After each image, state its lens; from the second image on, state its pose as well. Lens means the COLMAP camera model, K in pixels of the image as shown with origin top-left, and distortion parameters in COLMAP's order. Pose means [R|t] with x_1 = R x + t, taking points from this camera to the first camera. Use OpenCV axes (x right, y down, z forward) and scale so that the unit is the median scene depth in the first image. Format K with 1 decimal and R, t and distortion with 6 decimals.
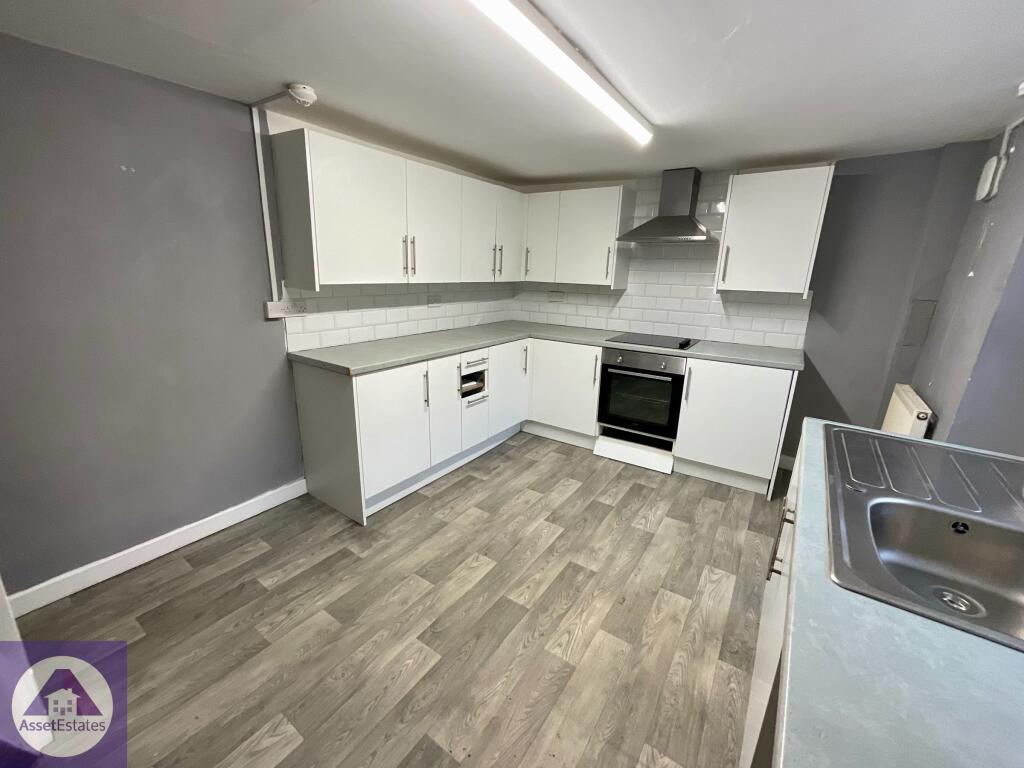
lens RADIAL K [[416.7, 0, 510.9], [0, 416.7, 384.1], [0, 0, 1]] dist [-0.002986, 0.000589]
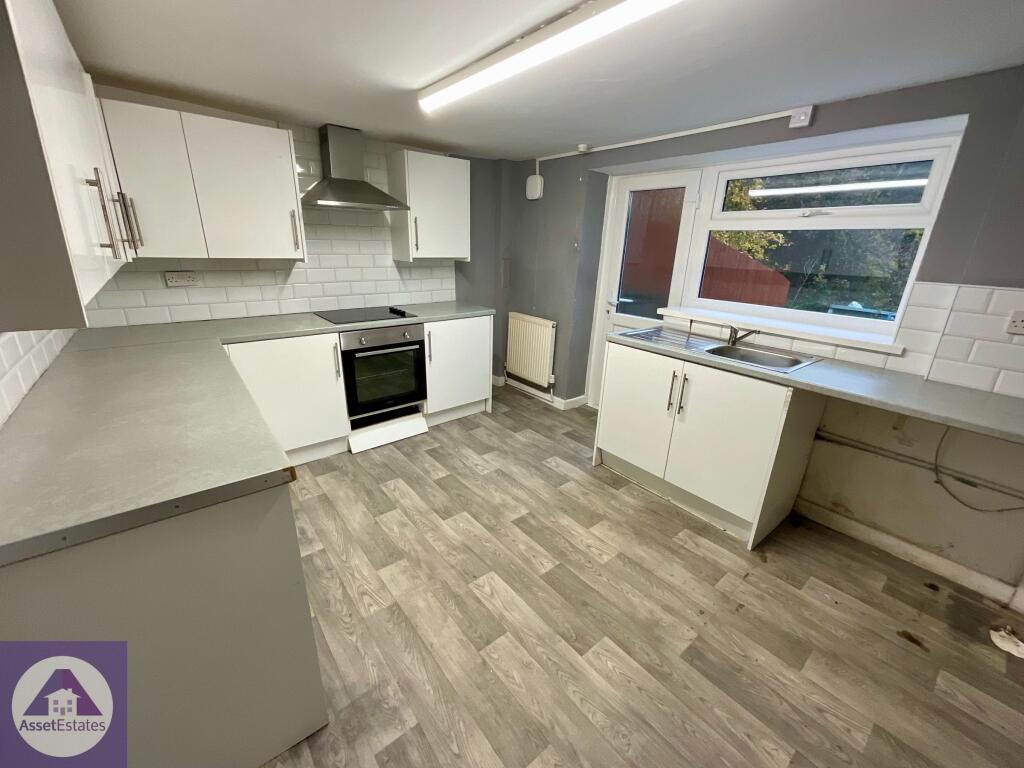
lens RADIAL K [[416.7, 0, 516.4], [0, 416.7, 384.4], [0, 0, 1]] dist [-0.002986, 0.000589]
pose [[0.275340, -0.327594, 0.903808, -0.644696], [0.235277, 0.934521, 0.267050, -0.174556], [-0.932112, 0.139116, 0.334386, 0.520409]]
